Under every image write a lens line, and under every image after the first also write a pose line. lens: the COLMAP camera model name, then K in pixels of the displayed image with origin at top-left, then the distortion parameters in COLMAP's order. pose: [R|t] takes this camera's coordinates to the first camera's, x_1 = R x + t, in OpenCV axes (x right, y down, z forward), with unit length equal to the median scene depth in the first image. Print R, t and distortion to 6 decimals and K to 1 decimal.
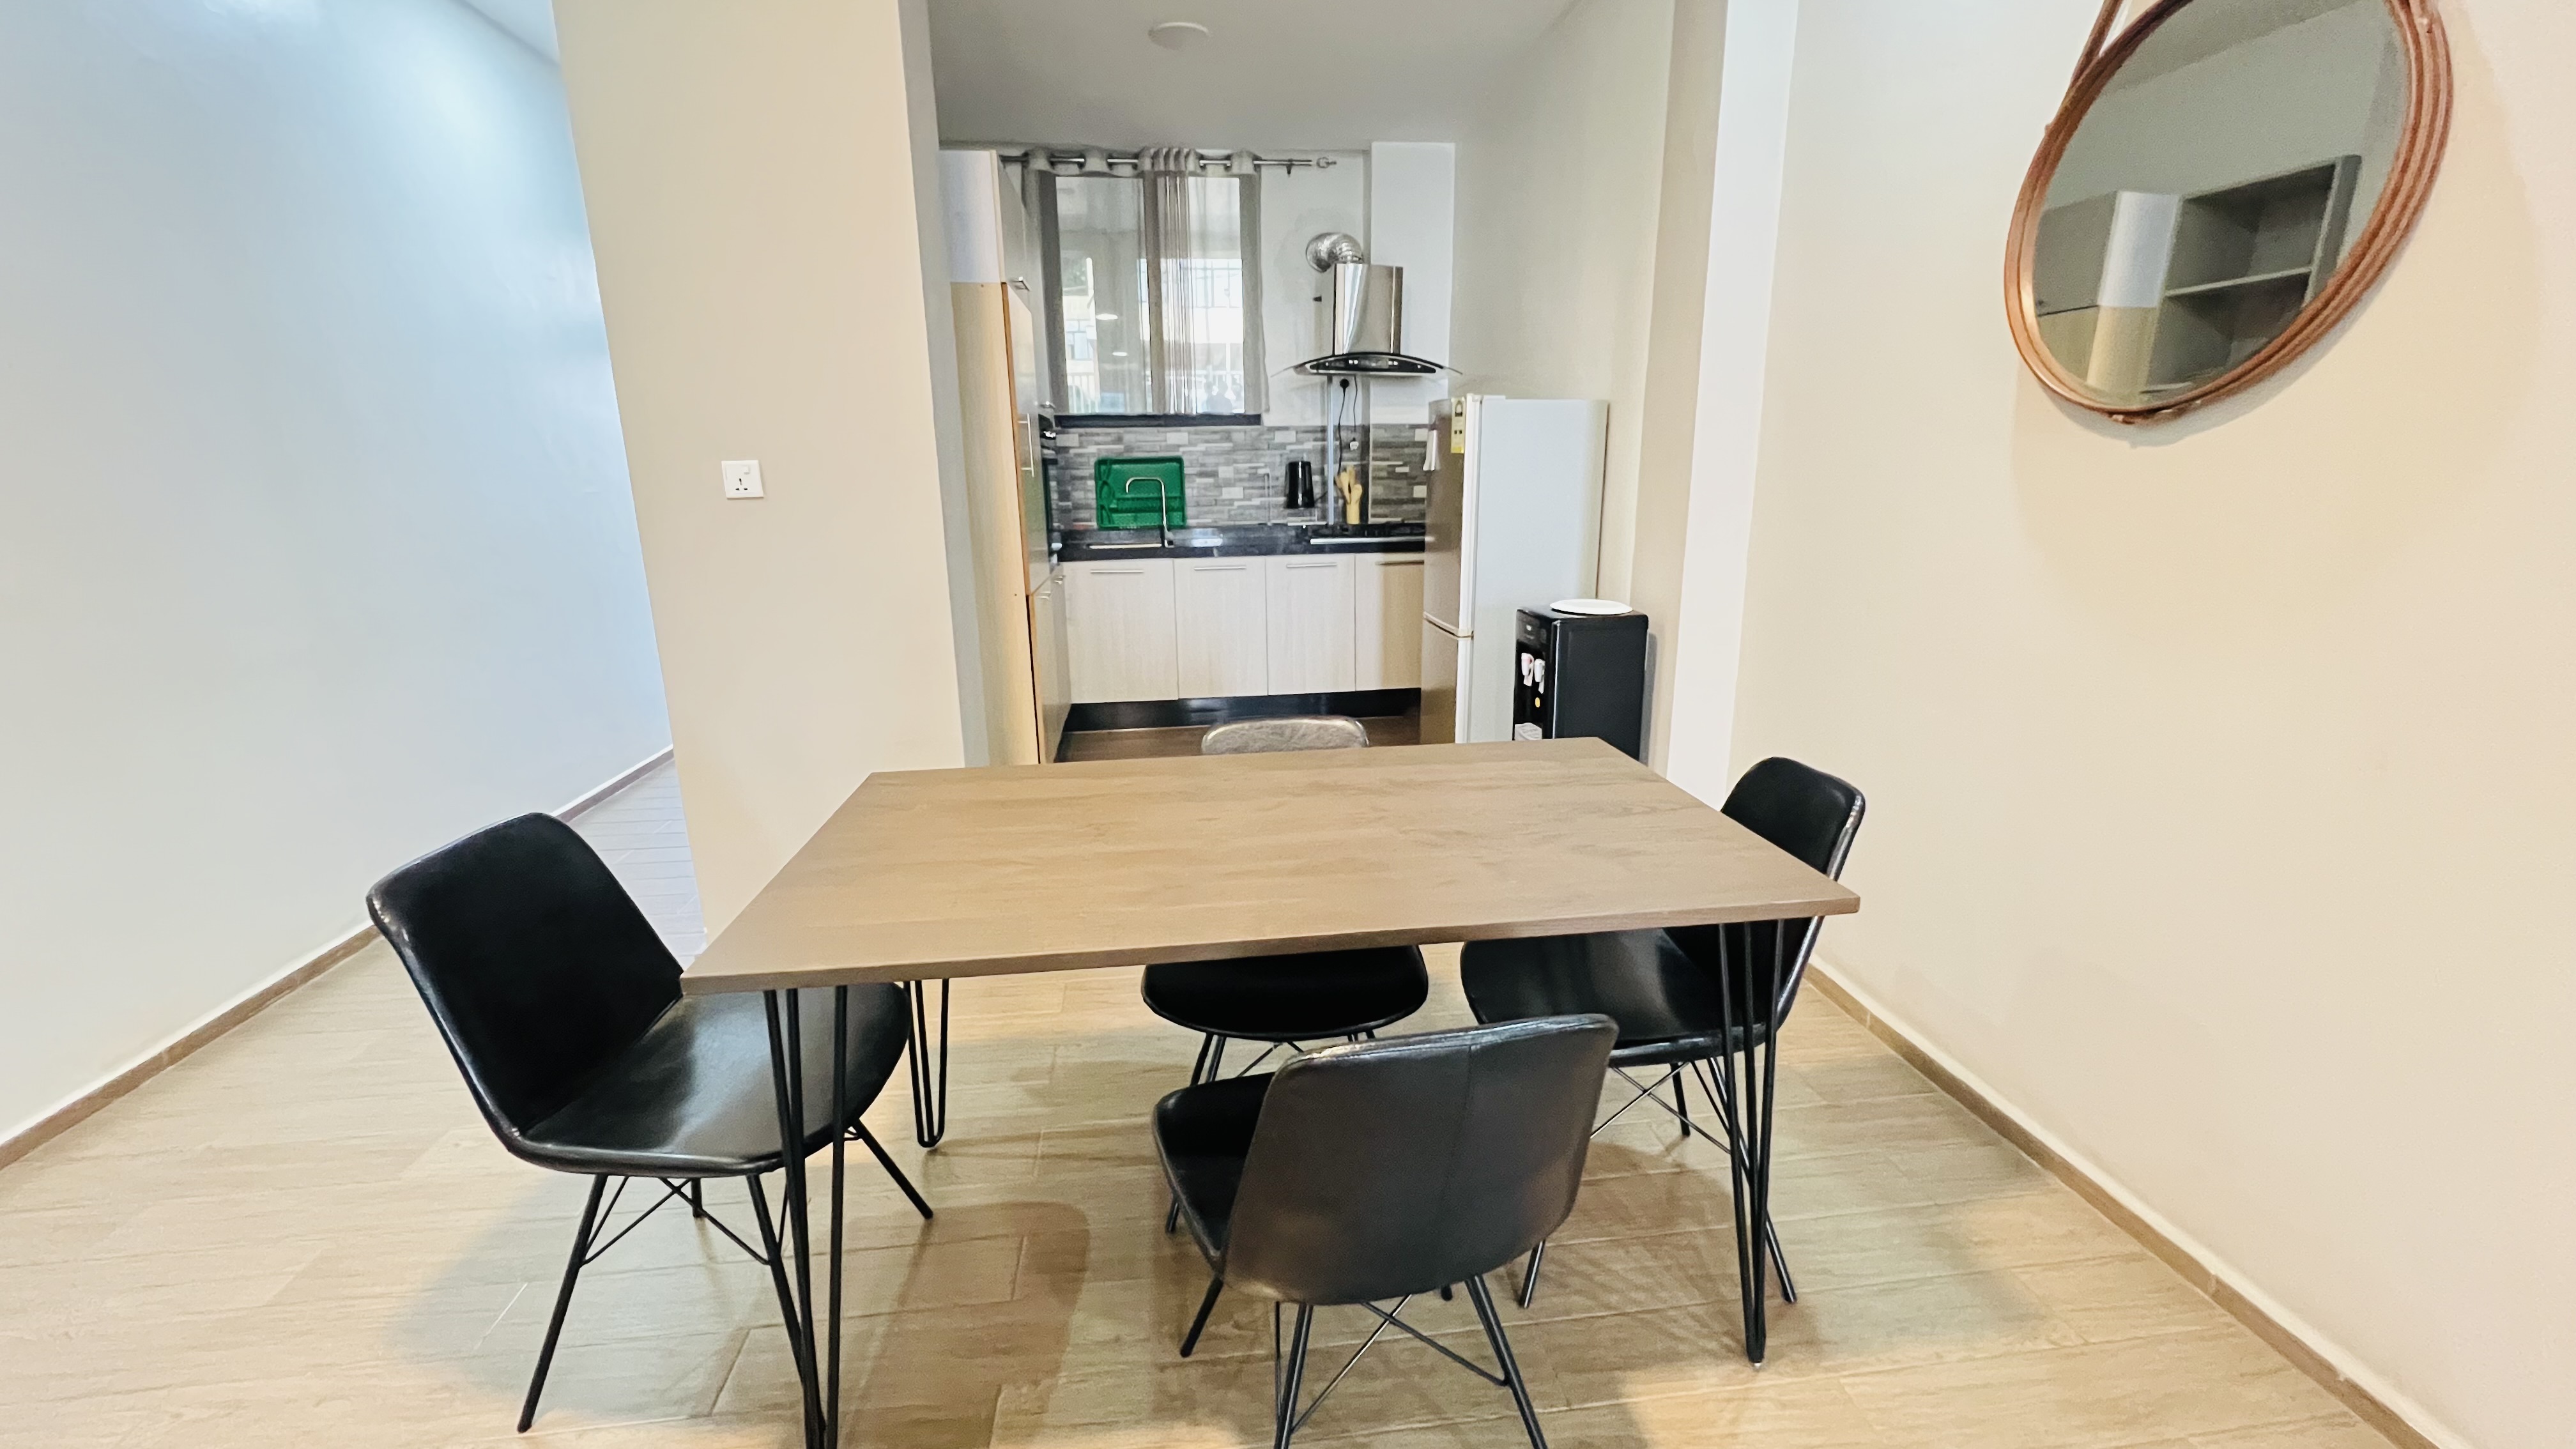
lens RADIAL K [[1027.1, 0, 1283.1], [0, 1027.1, 718.1], [0, 0, 1]] dist [-0.000264, 0.000012]
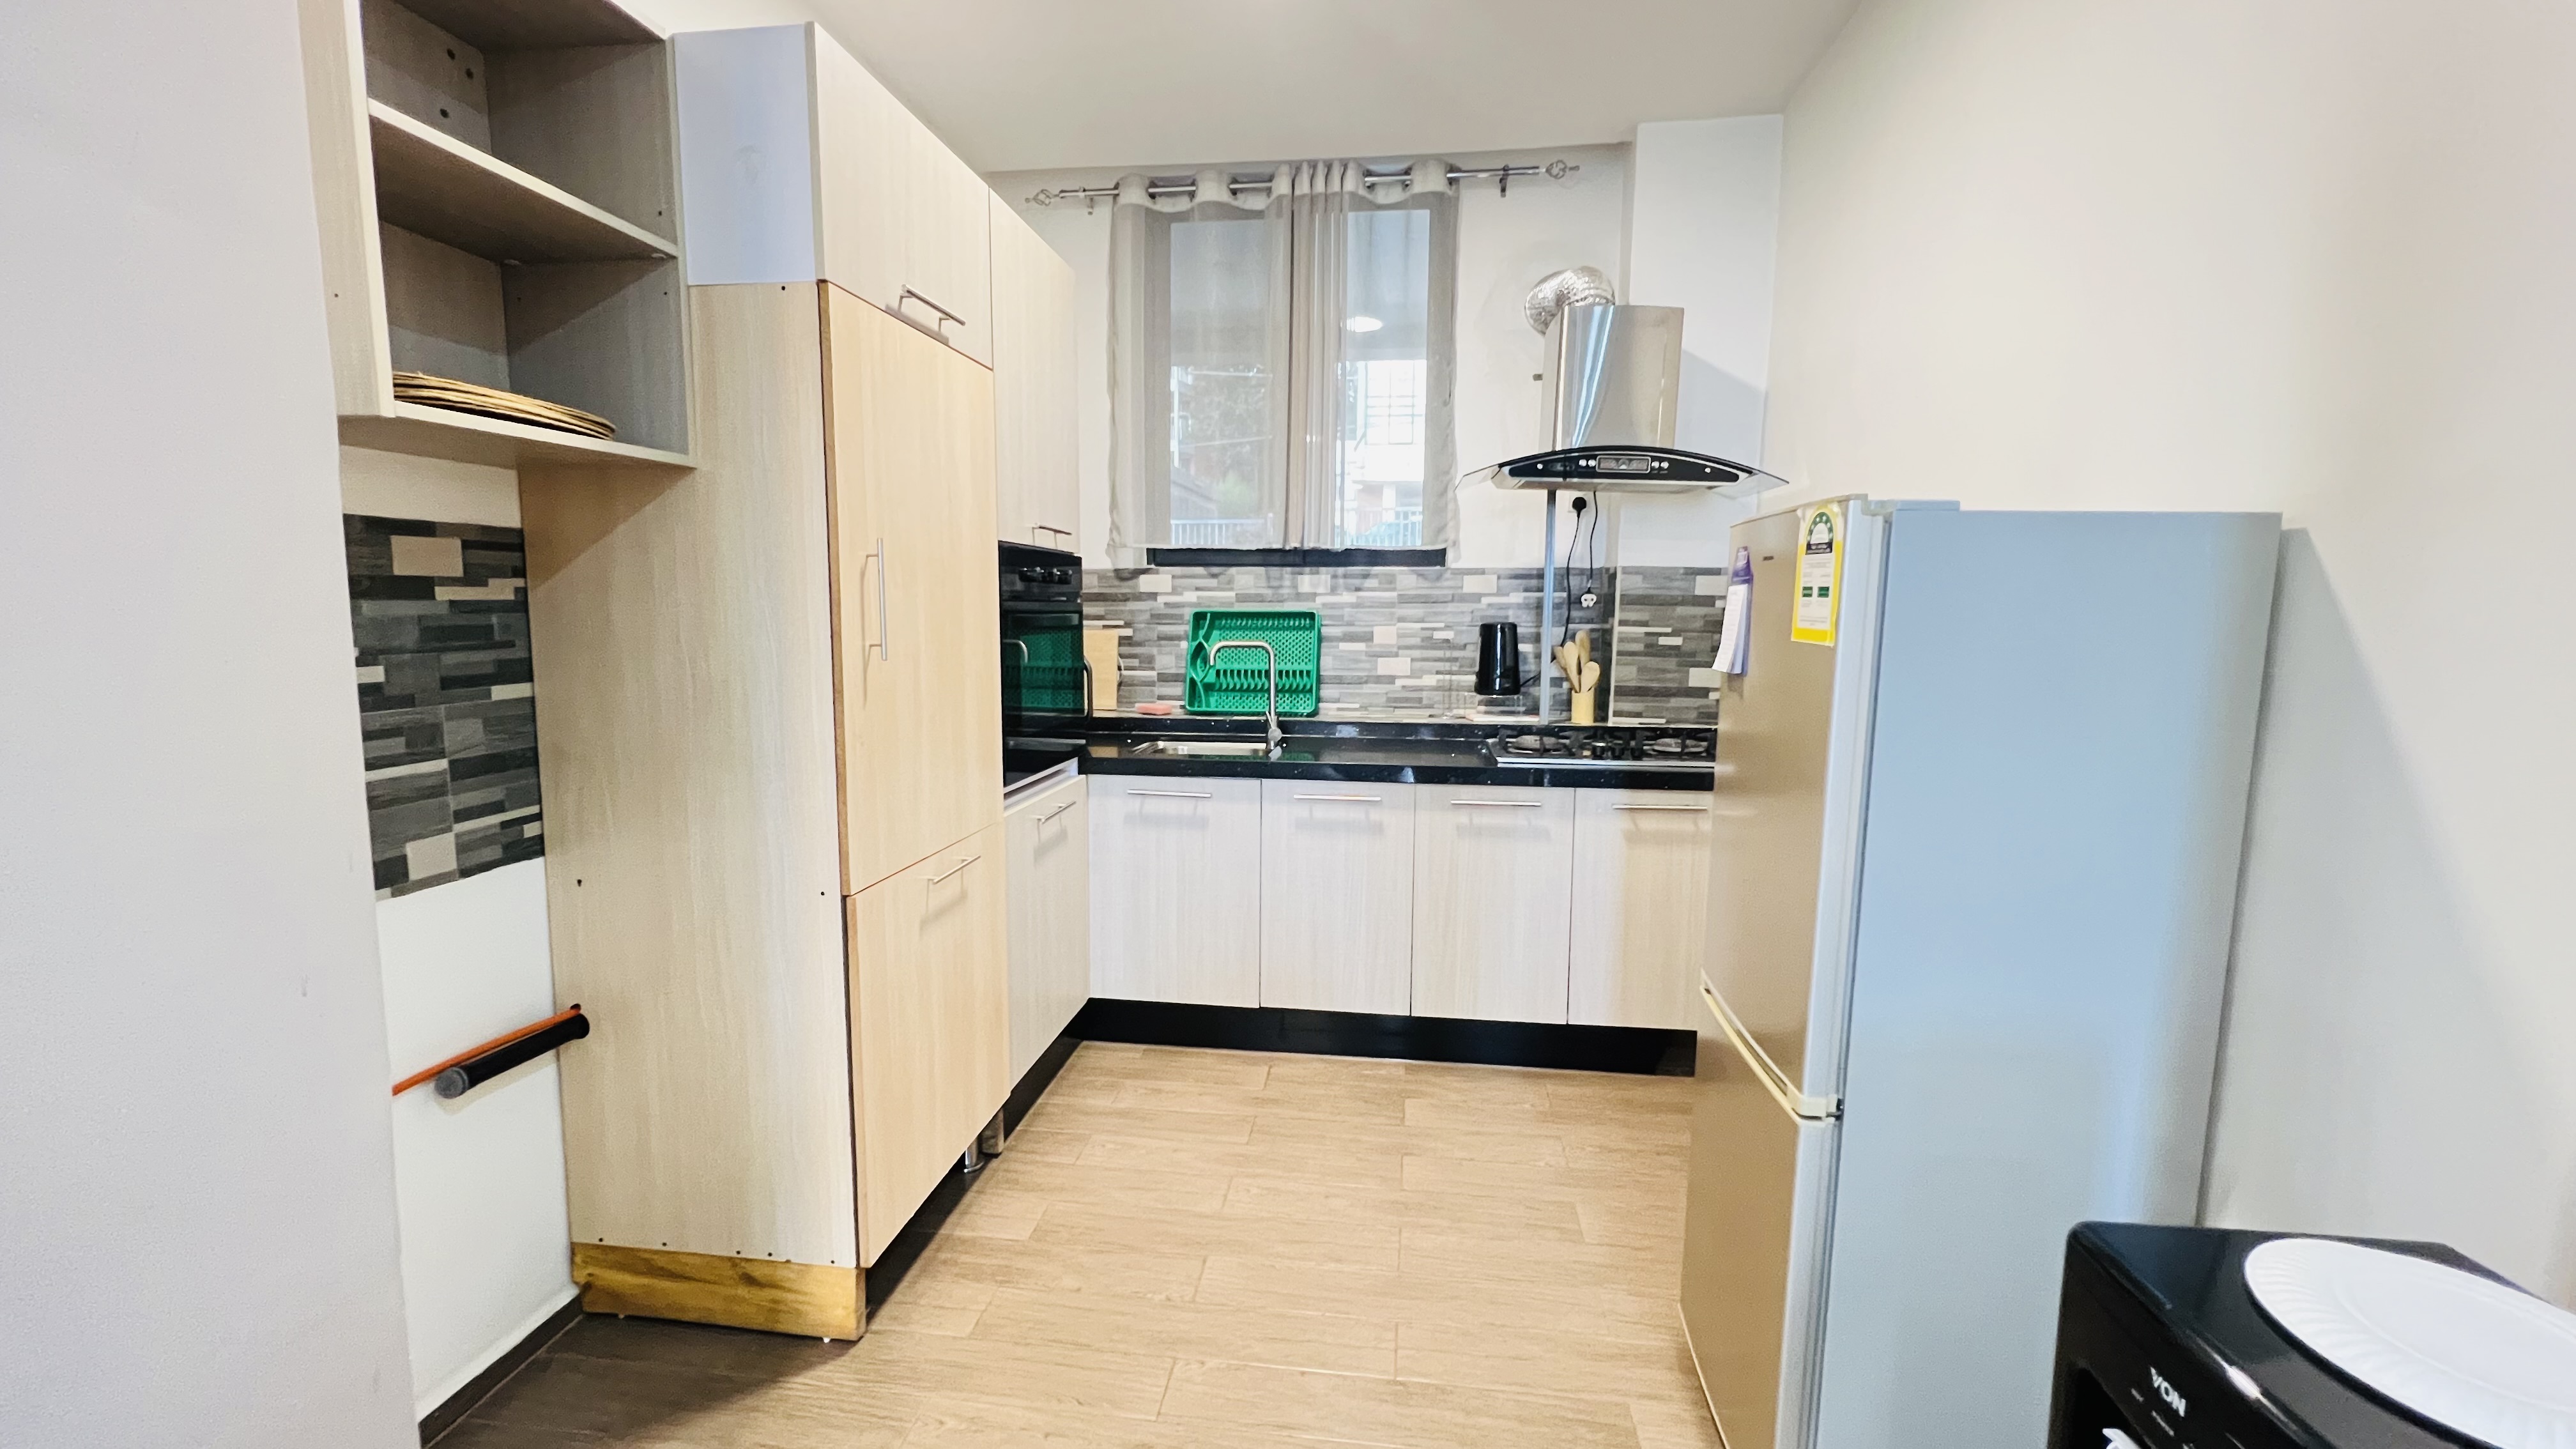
lens RADIAL K [[1027.1, 0, 1281.3], [0, 1027.1, 727.1], [0, 0, 1]] dist [-0.000264, 0.000012]
pose [[0.970326, 0.050575, -0.236452, 0.039415], [-0.080968, 0.989388, -0.120647, -0.099883], [0.227841, 0.136212, 0.964124, 0.371365]]
